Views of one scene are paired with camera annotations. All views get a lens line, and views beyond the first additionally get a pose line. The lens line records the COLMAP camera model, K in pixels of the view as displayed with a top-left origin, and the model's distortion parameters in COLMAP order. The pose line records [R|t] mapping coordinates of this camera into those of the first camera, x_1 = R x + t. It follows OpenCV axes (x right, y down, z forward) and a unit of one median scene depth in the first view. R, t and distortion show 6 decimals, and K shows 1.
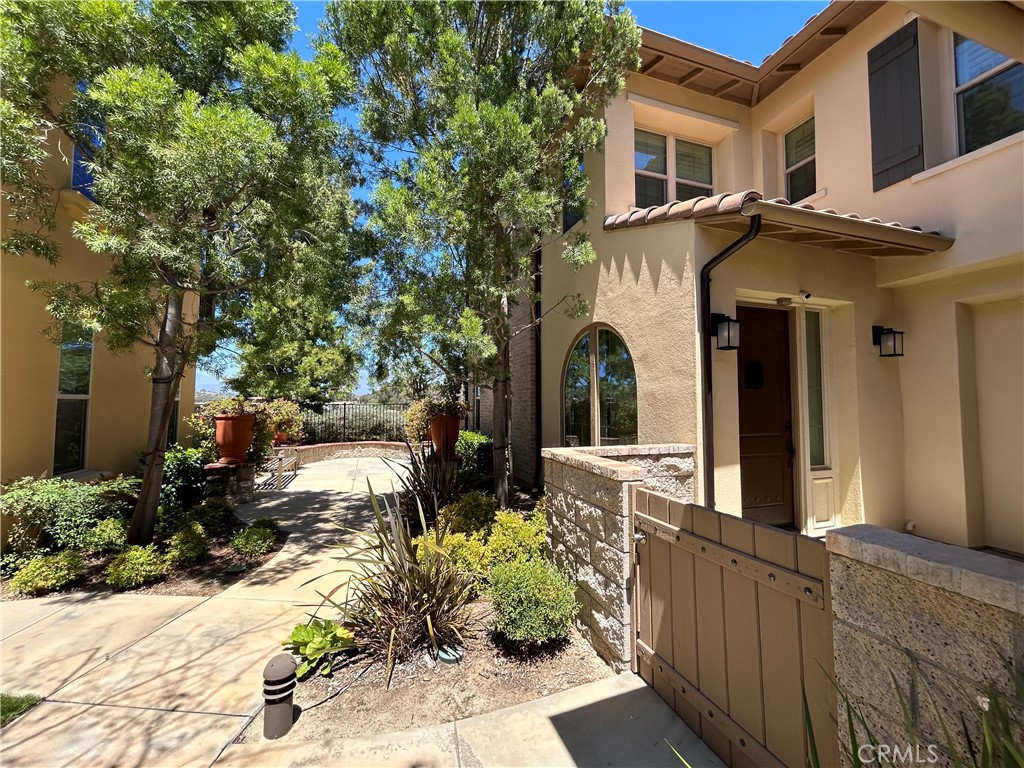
lens RADIAL K [[414.2, 0, 512.0], [0, 414.2, 384.0], [0, 0, 1]] dist [-0.002776, 0.002997]
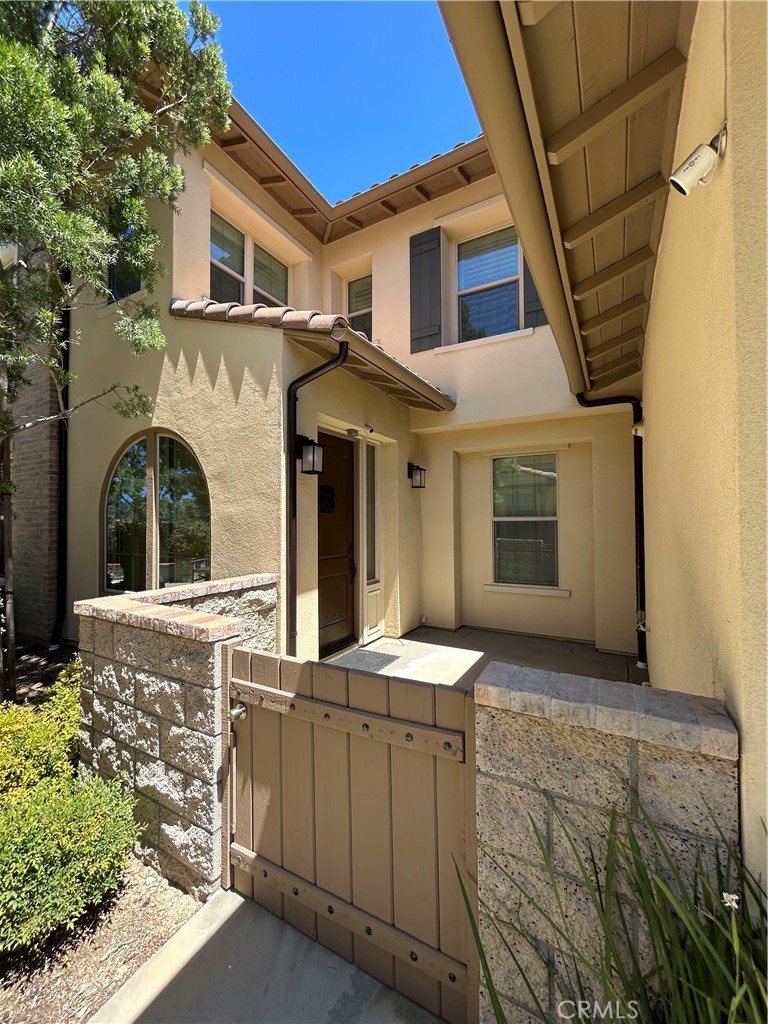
lens RADIAL K [[414.2, 0, 382.9], [0, 414.2, 509.8], [0, 0, 1]] dist [-0.002776, 0.002997]
pose [[0.743962, 0.011549, 0.668122, -0.005927], [-0.024762, 0.999640, 0.010294, -0.012539], [-0.667762, -0.024203, 0.743981, 0.163117]]
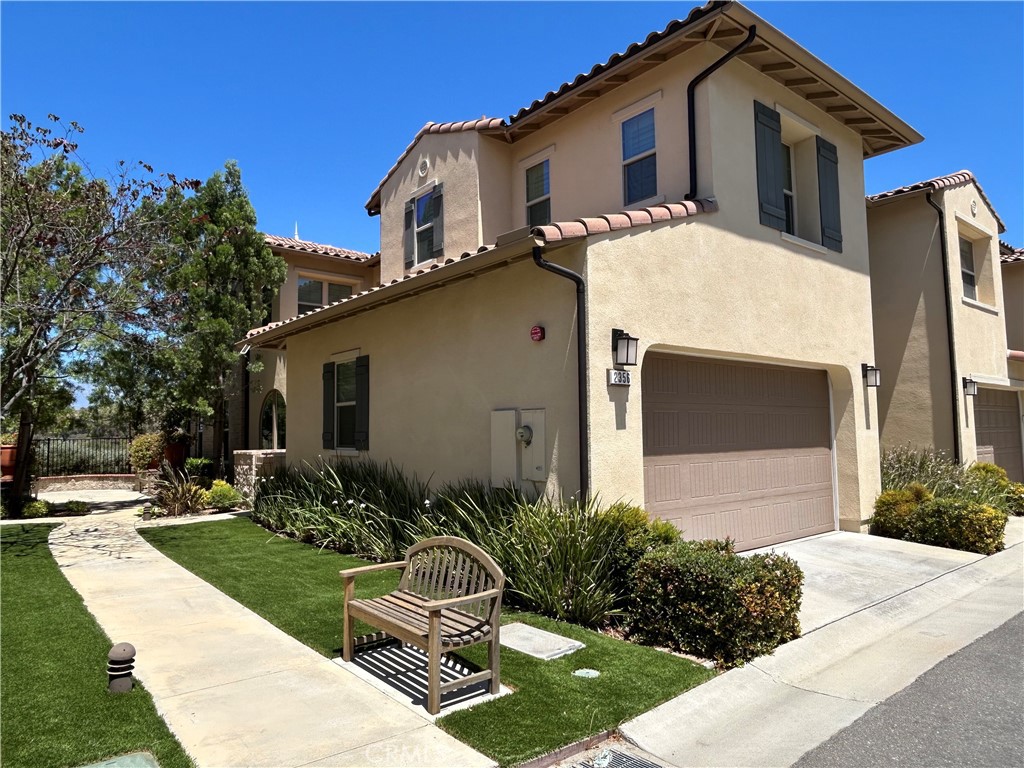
lens RADIAL K [[663.2, 0, 512.0], [0, 663.2, 384.0], [0, 0, 1]] dist [0.002356, 0.000489]
pose [[0.931841, 0.005207, 0.362830, 0.178896], [0.005549, 0.999576, -0.028597, -0.123826], [-0.362825, 0.028661, 0.931416, -3.287671]]
